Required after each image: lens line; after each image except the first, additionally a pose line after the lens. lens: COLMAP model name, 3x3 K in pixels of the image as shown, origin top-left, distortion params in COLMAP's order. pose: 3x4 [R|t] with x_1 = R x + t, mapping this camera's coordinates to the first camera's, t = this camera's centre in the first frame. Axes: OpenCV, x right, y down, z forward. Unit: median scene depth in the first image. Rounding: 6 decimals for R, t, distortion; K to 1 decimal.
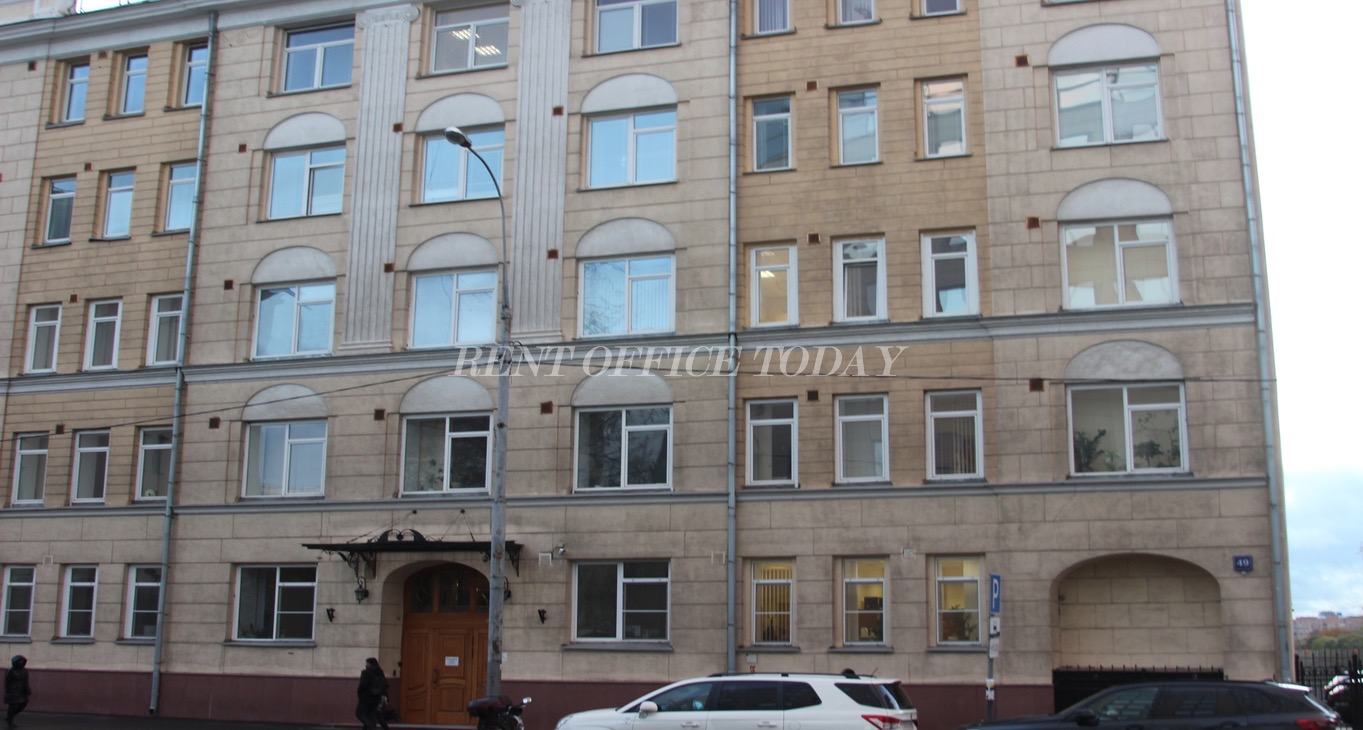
lens RADIAL K [[1421.6, 0, 681.5], [0, 1421.6, 365.0], [0, 0, 1]] dist [-0.108958, 0.037087]
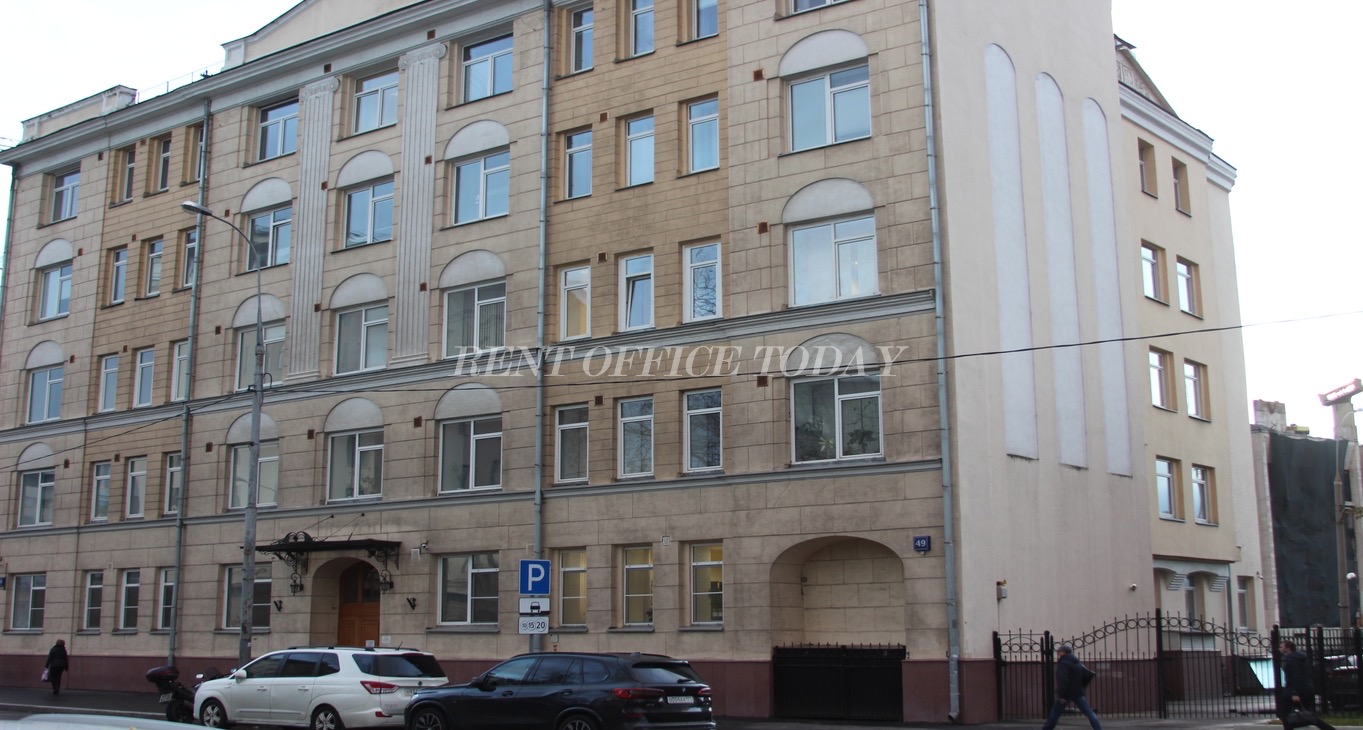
lens RADIAL K [[1421.6, 0, 681.5], [0, 1421.6, 365.0], [0, 0, 1]] dist [-0.108958, 0.037087]
pose [[0.961743, -0.064214, -0.266323, 0.428815], [0.066260, 0.997802, -0.001304, -0.000272], [0.265821, -0.016392, 0.963883, -0.045682]]
